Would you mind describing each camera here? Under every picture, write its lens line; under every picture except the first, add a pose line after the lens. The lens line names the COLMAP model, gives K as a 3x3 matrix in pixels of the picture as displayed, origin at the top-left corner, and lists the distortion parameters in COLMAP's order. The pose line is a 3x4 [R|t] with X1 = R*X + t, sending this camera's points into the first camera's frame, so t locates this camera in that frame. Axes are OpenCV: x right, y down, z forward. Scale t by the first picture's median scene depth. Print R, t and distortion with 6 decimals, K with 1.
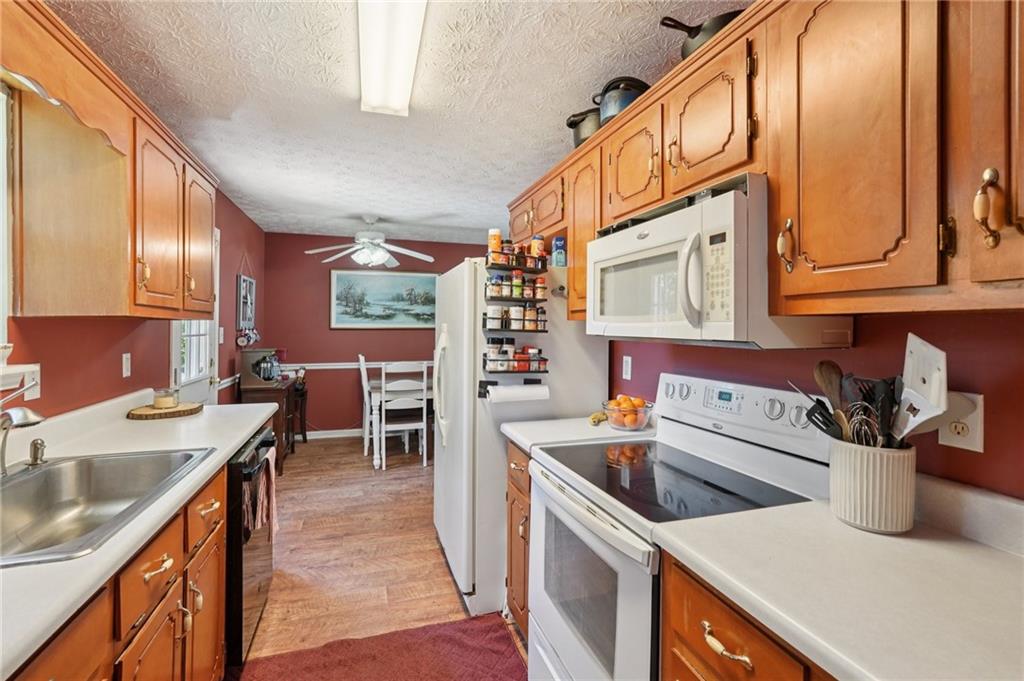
lens RADIAL K [[455.7, 0, 508.5], [0, 455.7, 324.1], [0, 0, 1]] dist [-0.012443, 0.005761]
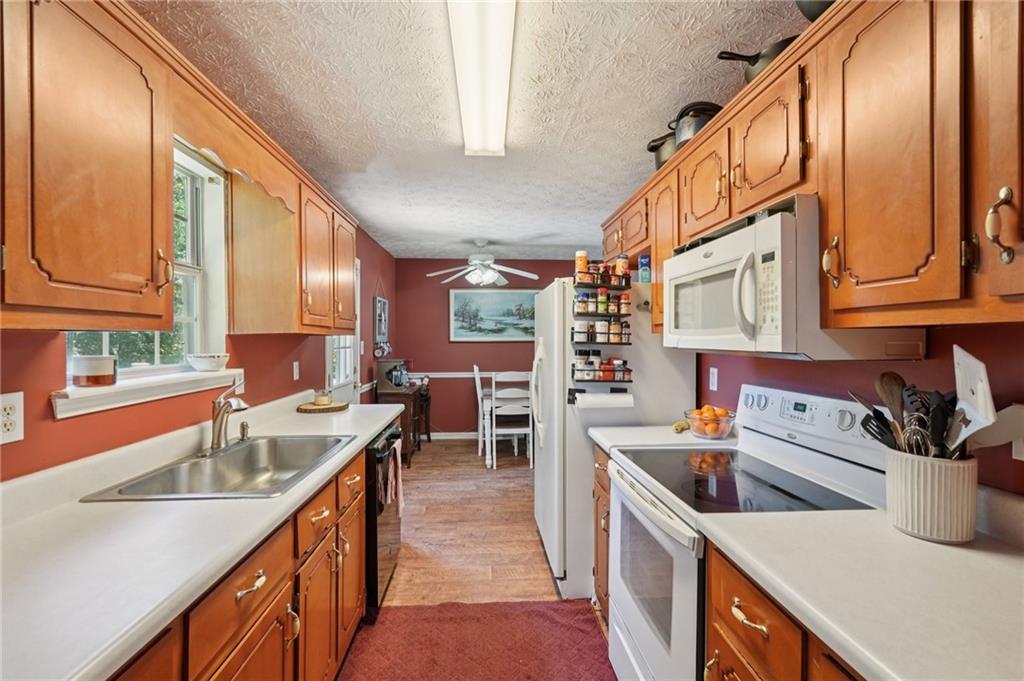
lens RADIAL K [[455.7, 0, 512.9], [0, 455.7, 342.9], [0, 0, 1]] dist [-0.012443, 0.005761]
pose [[0.969282, -0.003201, -0.245931, 0.059201], [0.006621, 0.999893, 0.013081, -0.001519], [0.245863, -0.014308, 0.969199, -0.081440]]
